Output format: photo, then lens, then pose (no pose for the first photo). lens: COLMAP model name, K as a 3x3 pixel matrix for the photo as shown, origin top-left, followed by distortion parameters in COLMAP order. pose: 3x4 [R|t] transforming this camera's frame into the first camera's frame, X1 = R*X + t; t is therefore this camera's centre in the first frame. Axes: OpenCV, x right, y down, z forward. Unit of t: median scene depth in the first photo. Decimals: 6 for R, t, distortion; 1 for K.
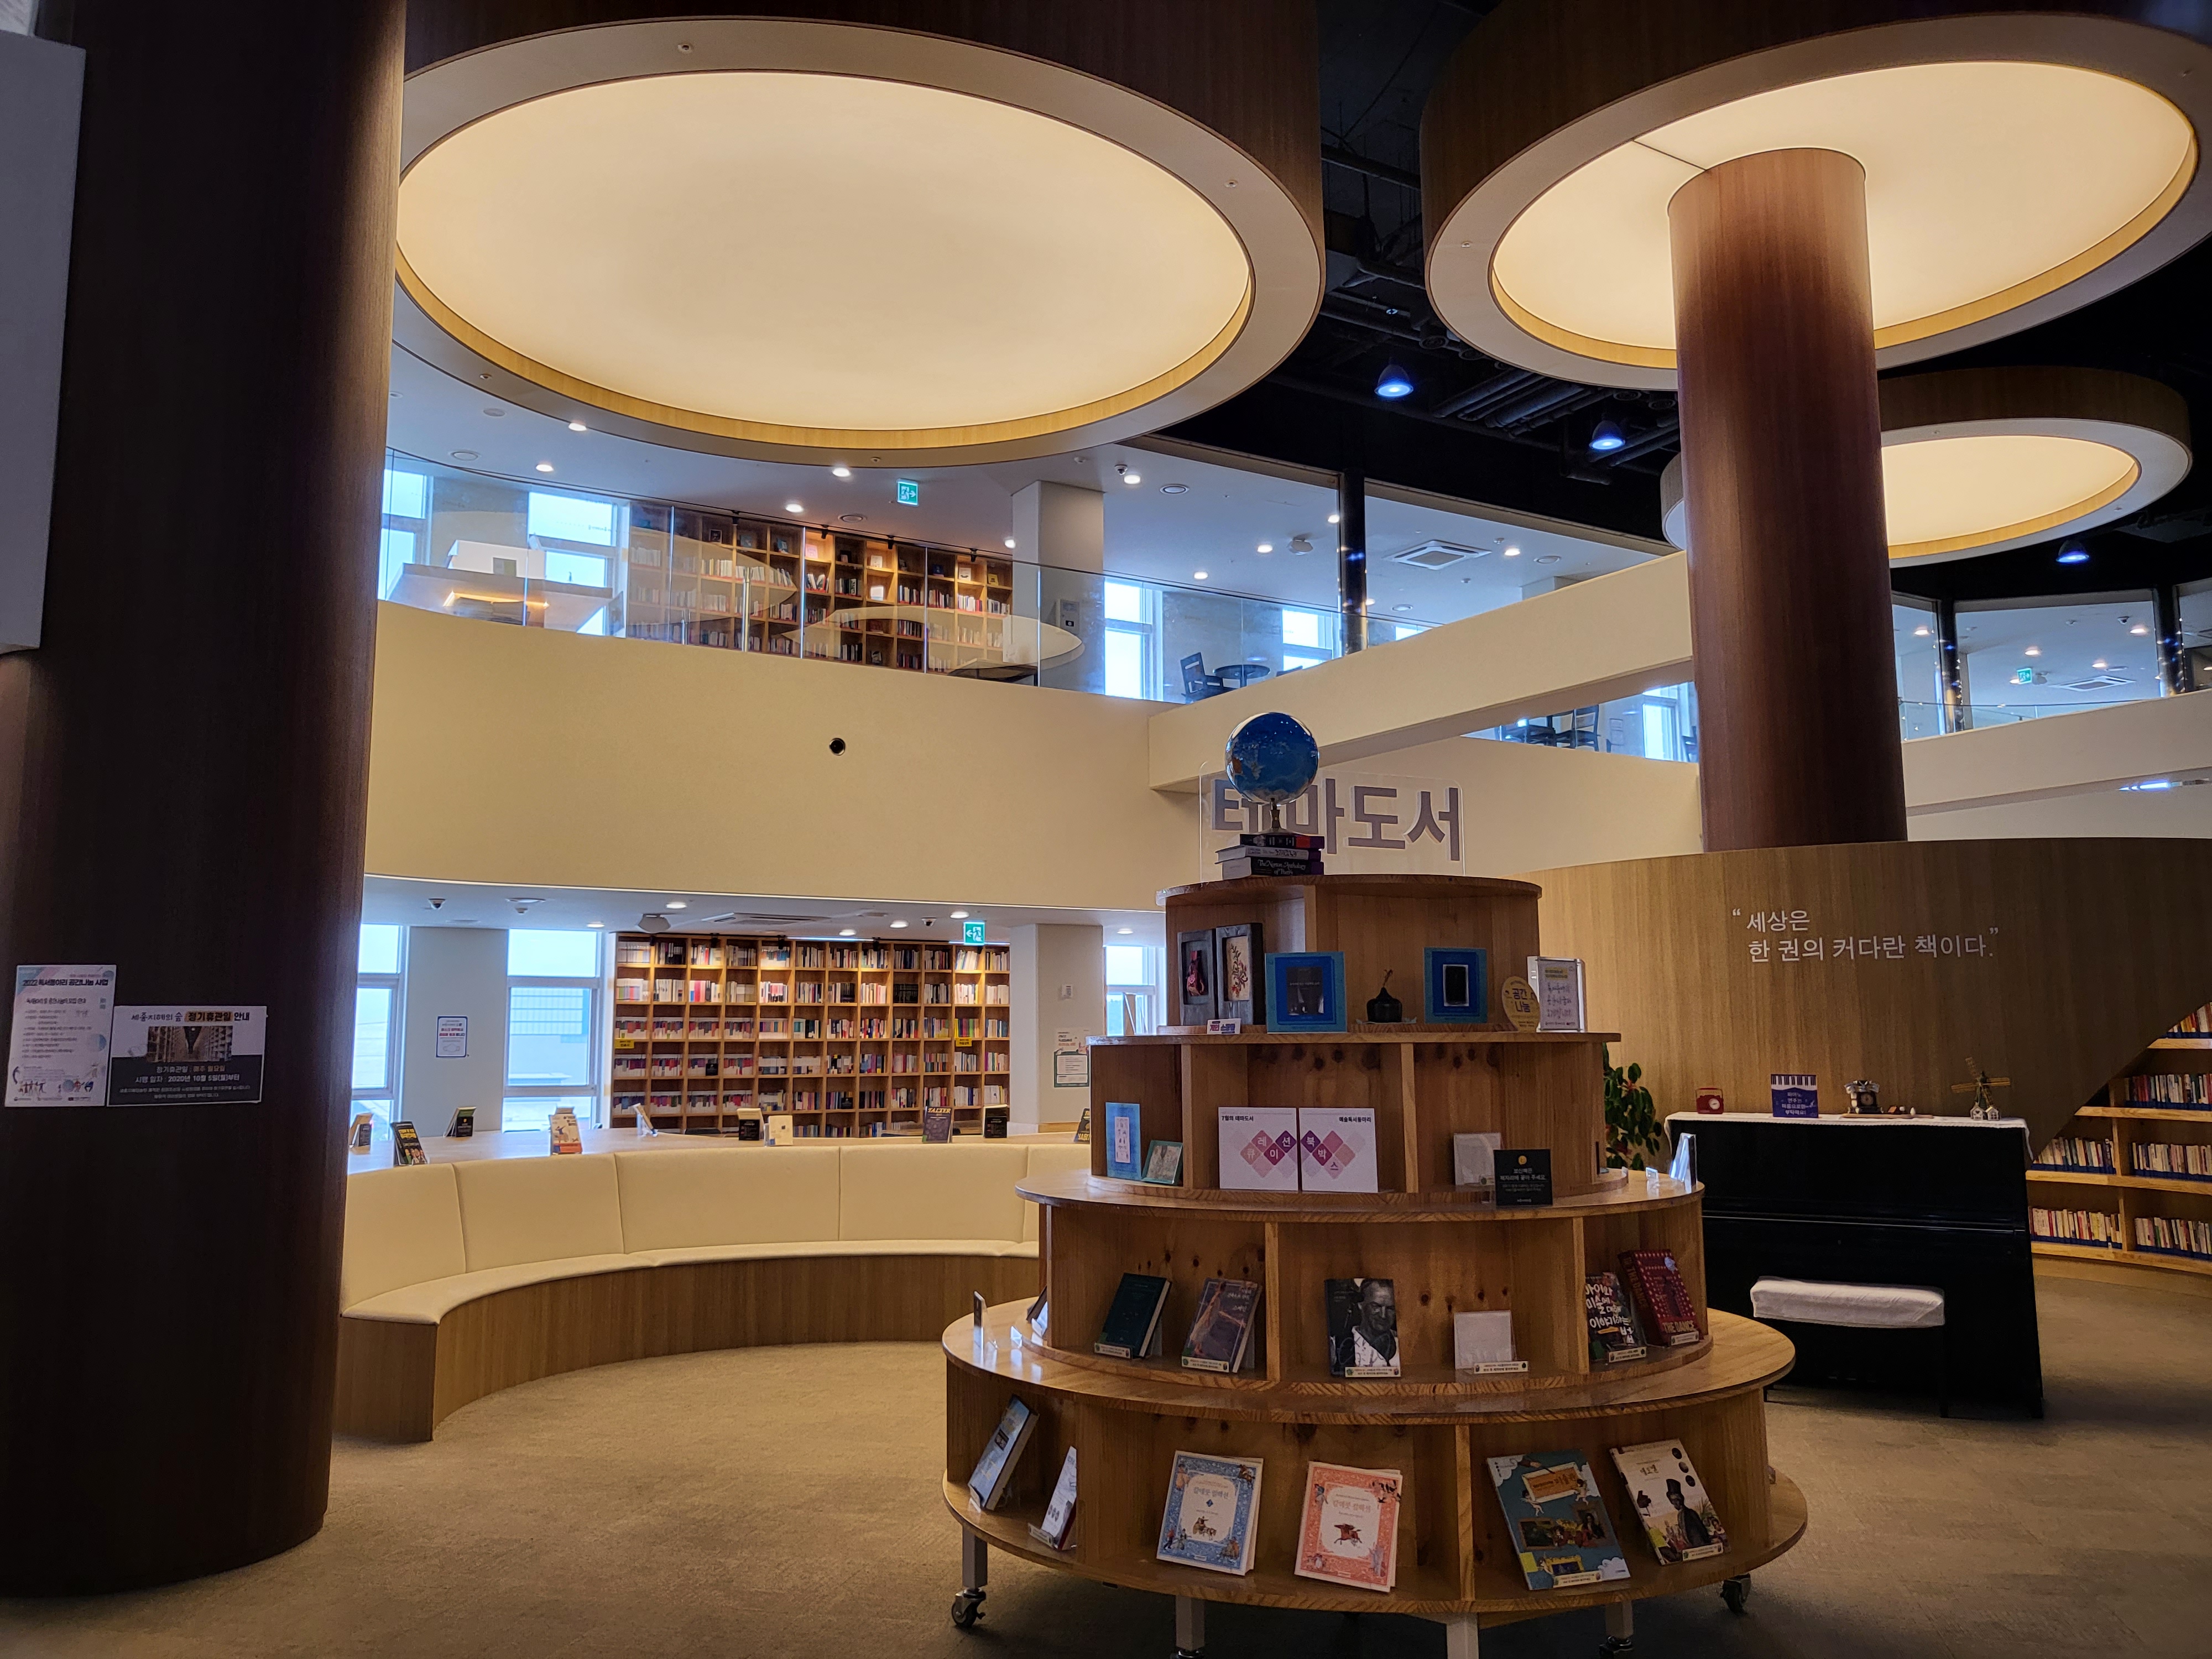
lens RADIAL K [[1700.0, 0, 1108.0], [0, 1700.0, 836.2], [0, 0, 1]] dist [-0.012673, 0.053140]
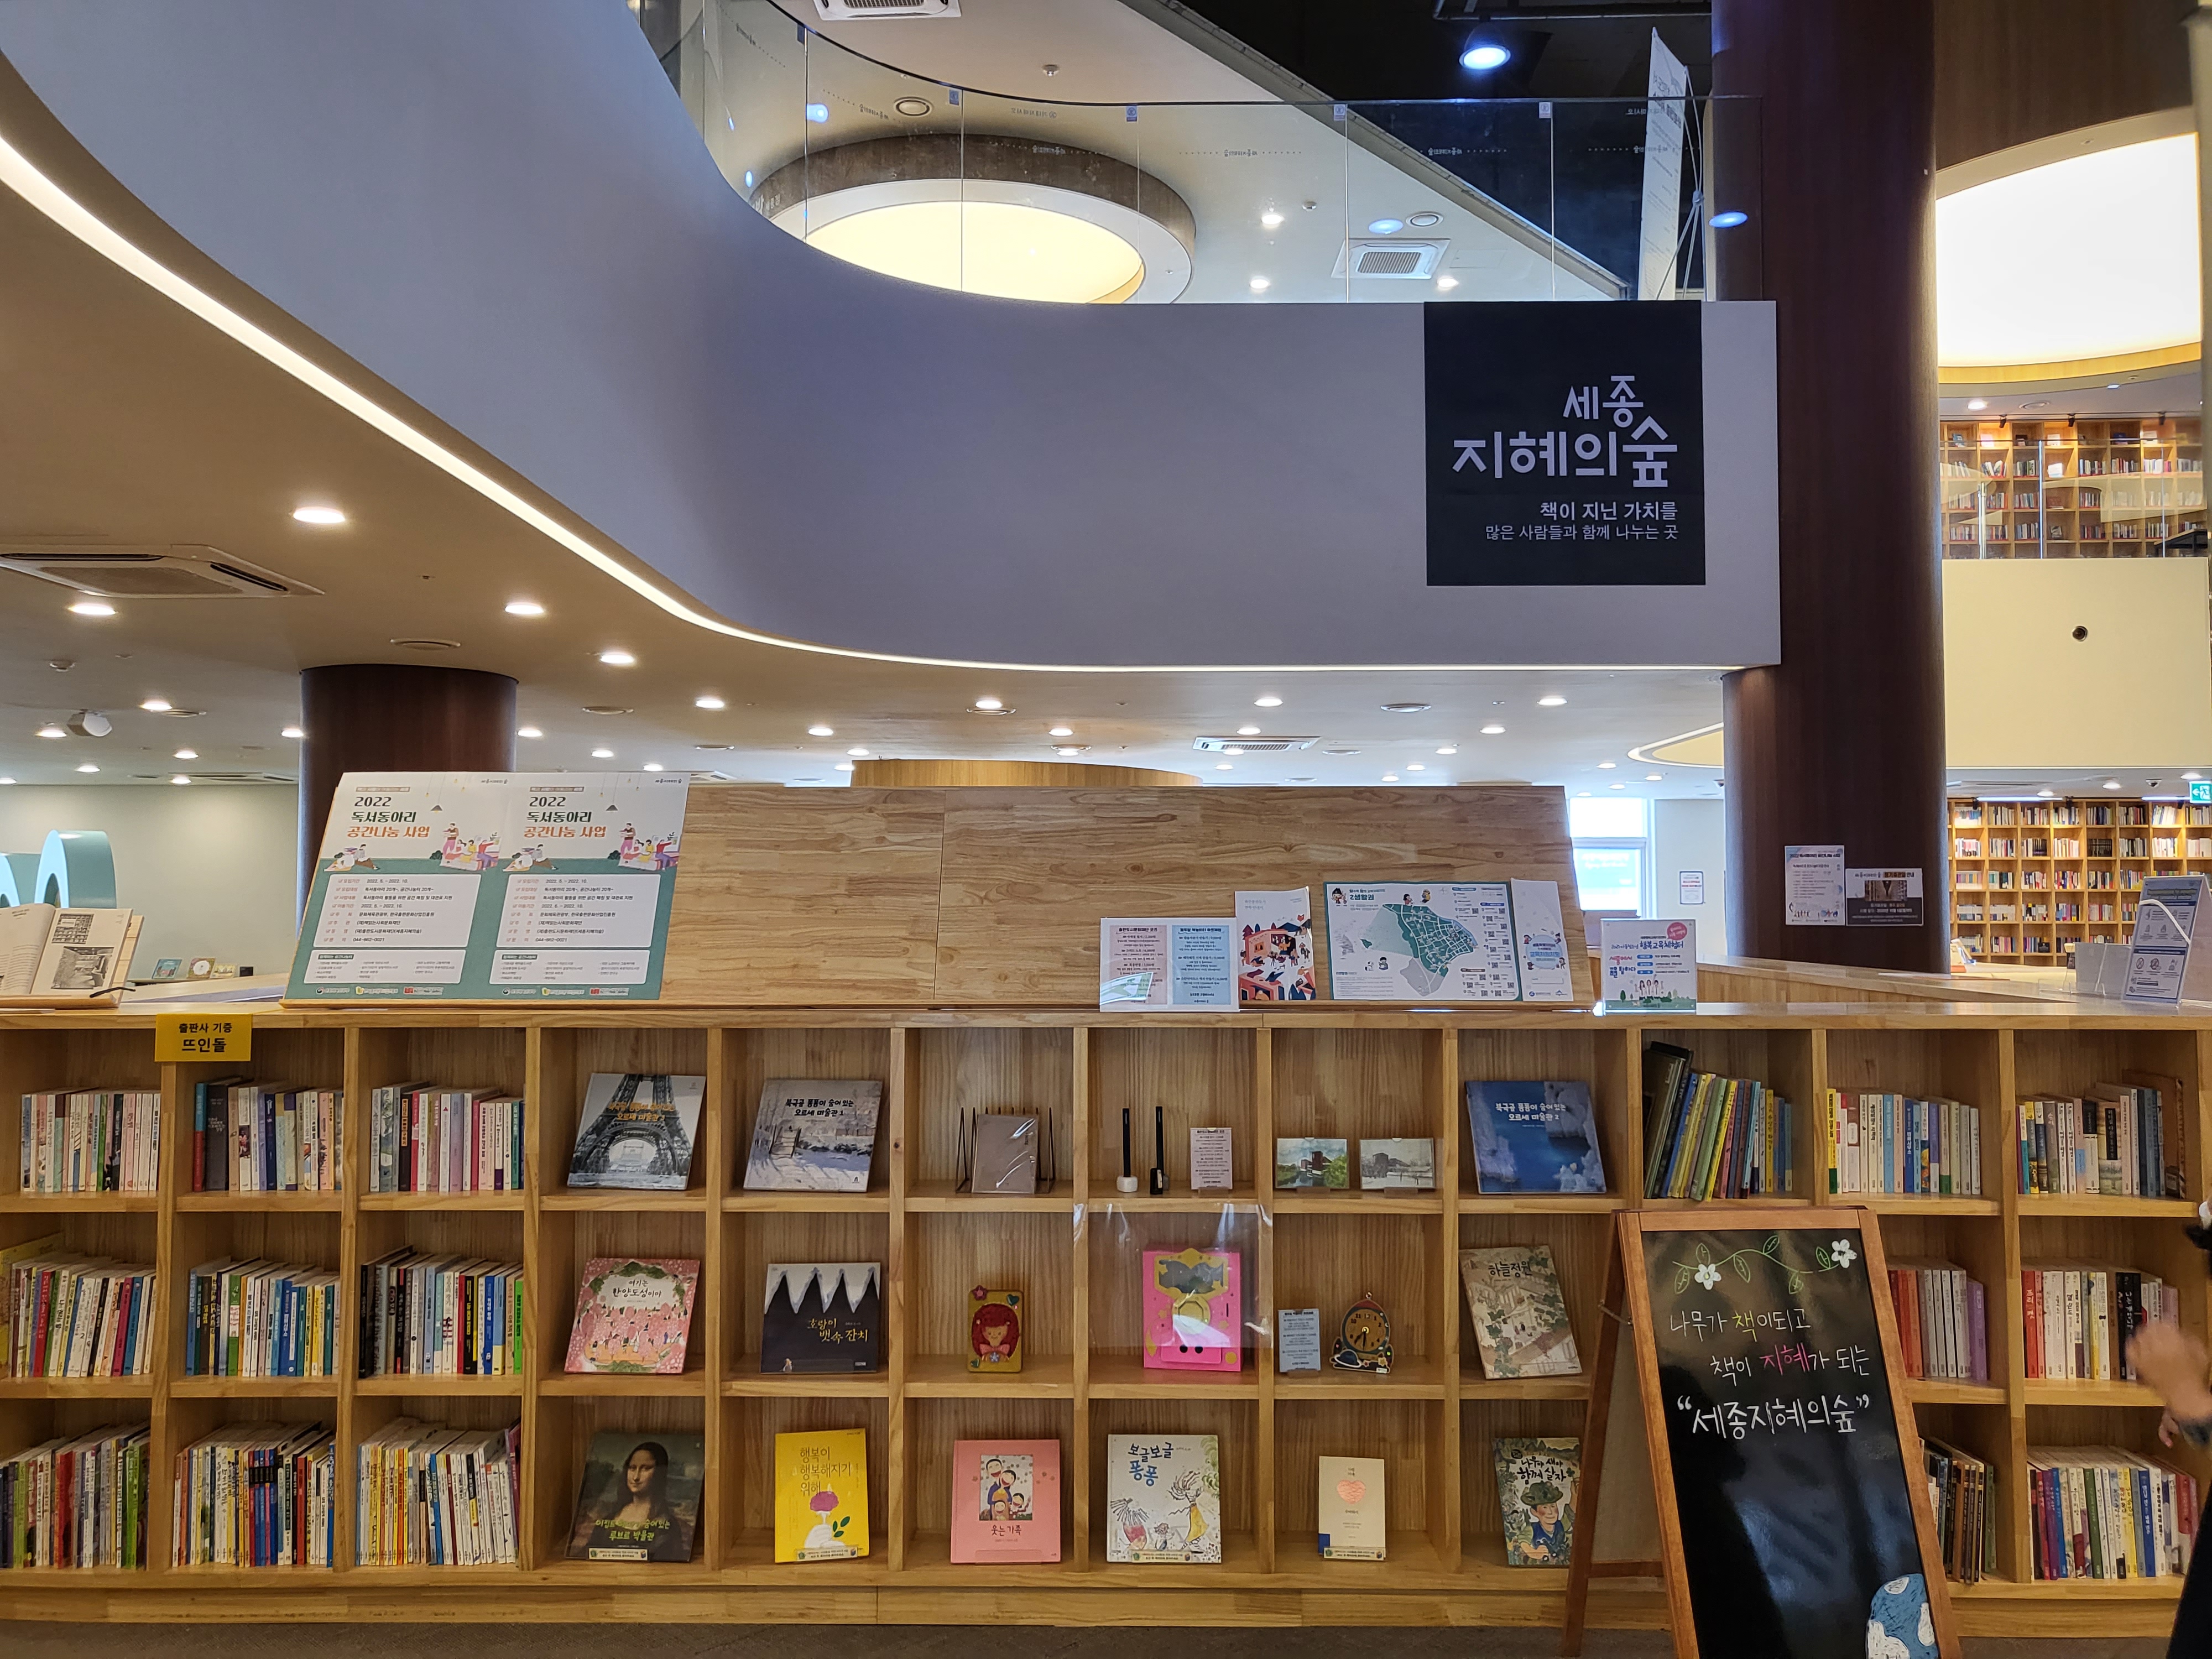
lens RADIAL K [[1700.0, 0, 1067.6], [0, 1700.0, 842.1], [0, 0, 1]] dist [-0.012673, 0.053140]
pose [[0.843150, -0.010607, -0.537574, -0.093422], [0.059731, 0.995465, 0.074043, -0.030519], [0.534351, -0.094540, 0.839959, -0.259876]]
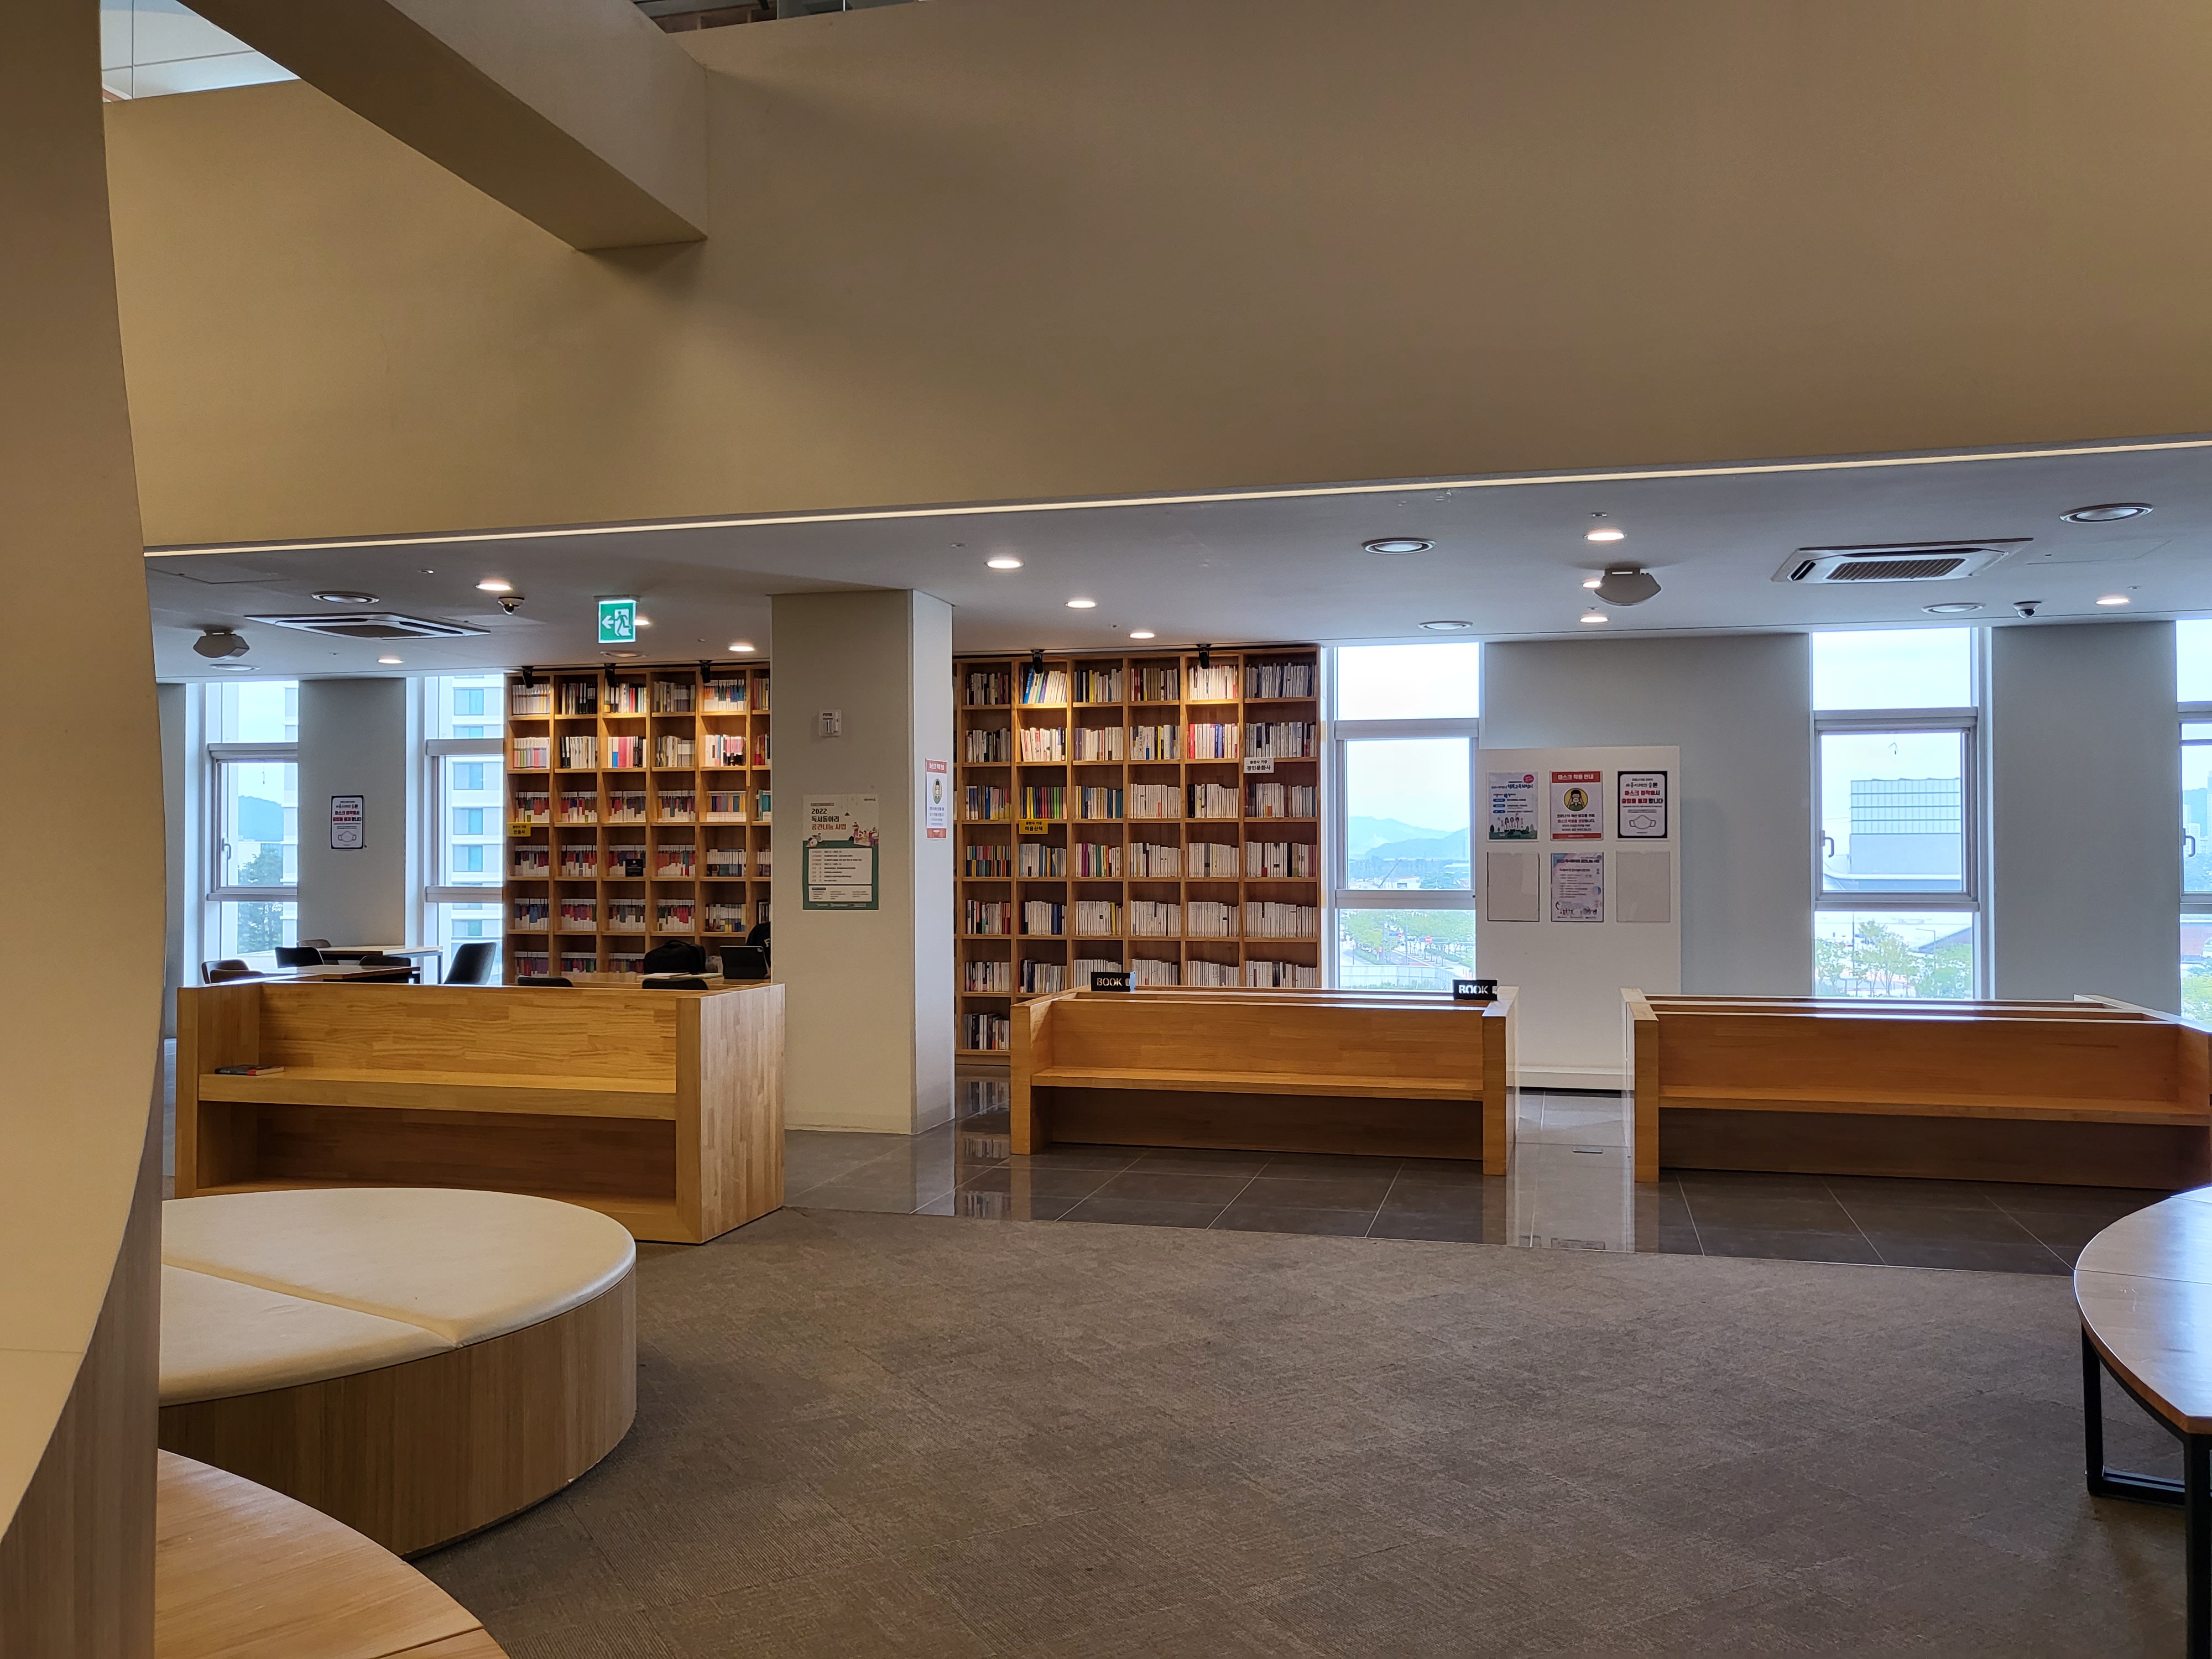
lens RADIAL K [[1700.0, 0, 1105.4], [0, 1700.0, 835.7], [0, 0, 1]] dist [-0.012673, 0.053140]
pose [[0.734968, -0.001262, -0.678101, 0.347821], [0.082438, 0.992747, 0.087503, 0.079075], [0.673072, -0.120213, 0.729742, 0.619132]]
